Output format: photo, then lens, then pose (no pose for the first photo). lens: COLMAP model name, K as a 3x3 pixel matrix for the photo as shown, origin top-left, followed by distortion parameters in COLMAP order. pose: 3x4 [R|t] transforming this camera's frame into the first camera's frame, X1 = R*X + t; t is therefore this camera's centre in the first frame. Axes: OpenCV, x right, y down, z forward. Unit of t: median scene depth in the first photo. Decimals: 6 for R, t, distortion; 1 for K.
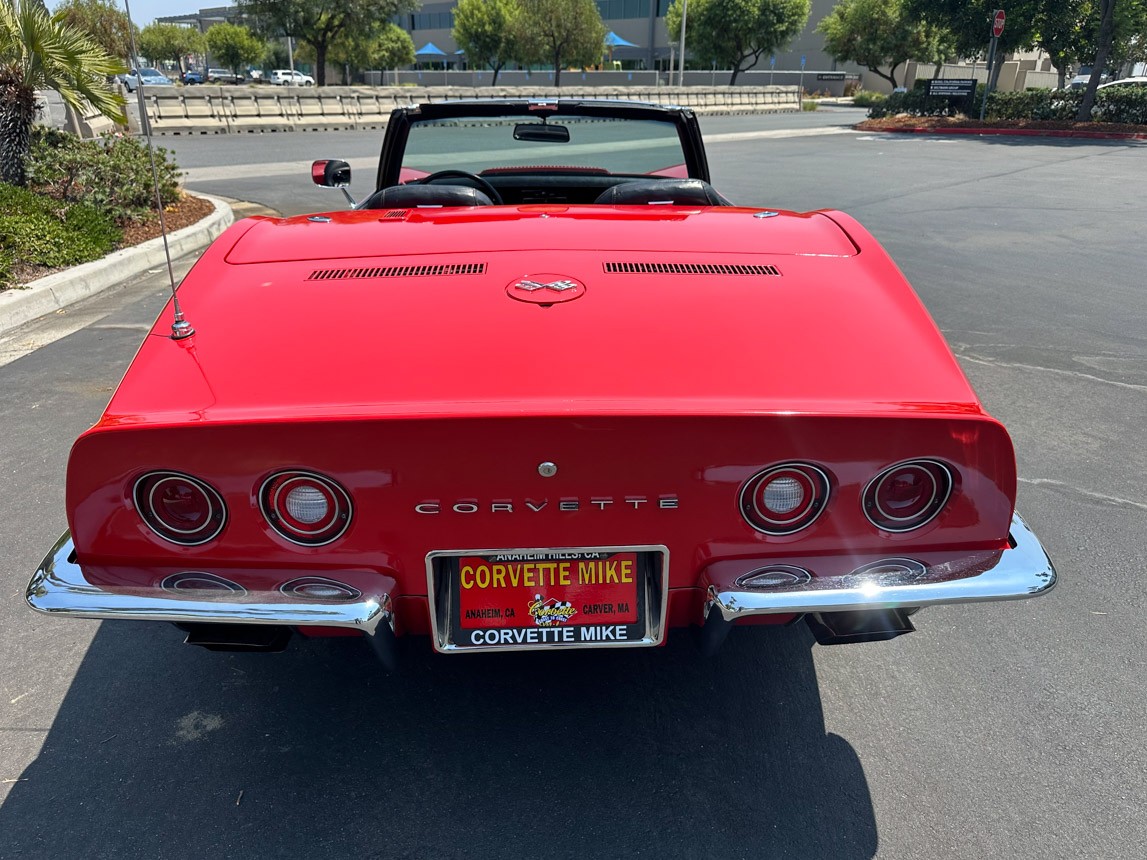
lens RADIAL K [[848.1, 0, 578.0], [0, 848.1, 436.2], [0, 0, 1]] dist [0.022959, -0.026385]
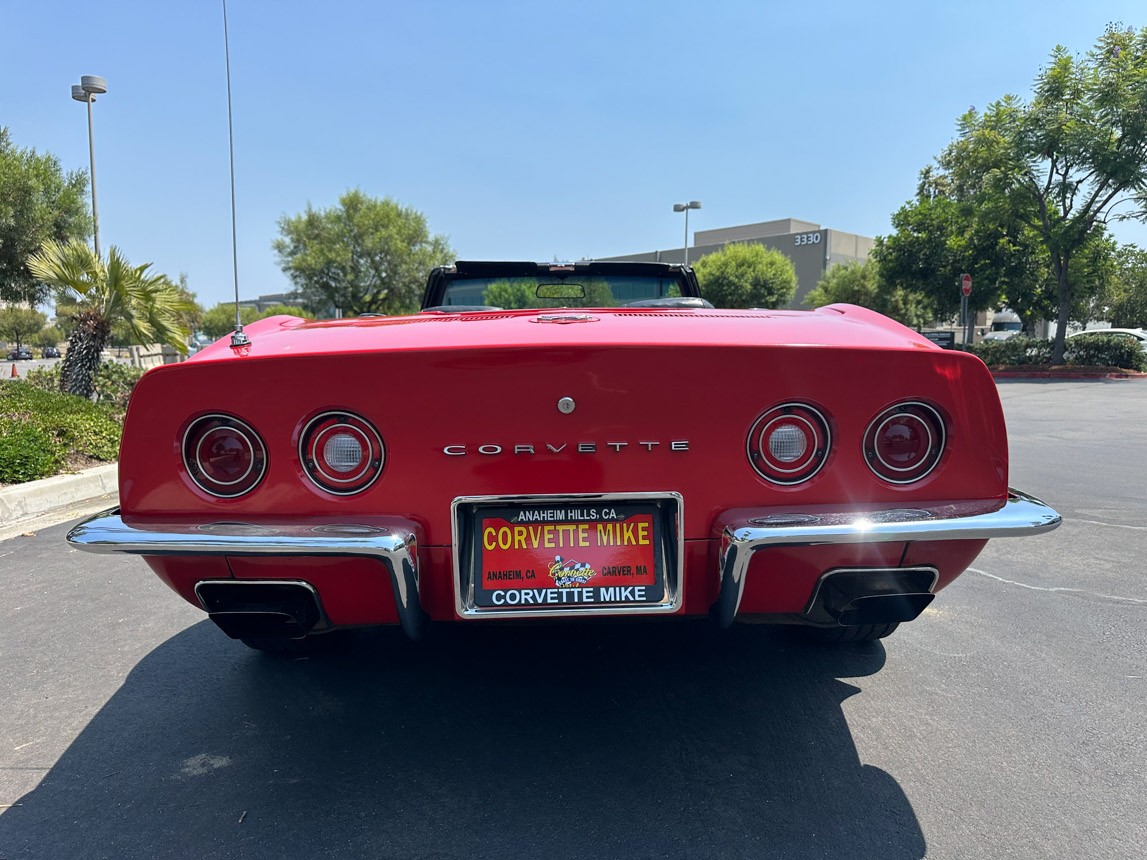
lens RADIAL K [[848.1, 0, 588.1], [0, 848.1, 483.4], [0, 0, 1]] dist [0.022959, -0.026385]
pose [[0.999820, -0.016506, -0.009317, 0.000226], [0.012937, 0.953521, -0.301050, 0.328436], [0.013853, 0.300875, 0.953563, -0.005187]]
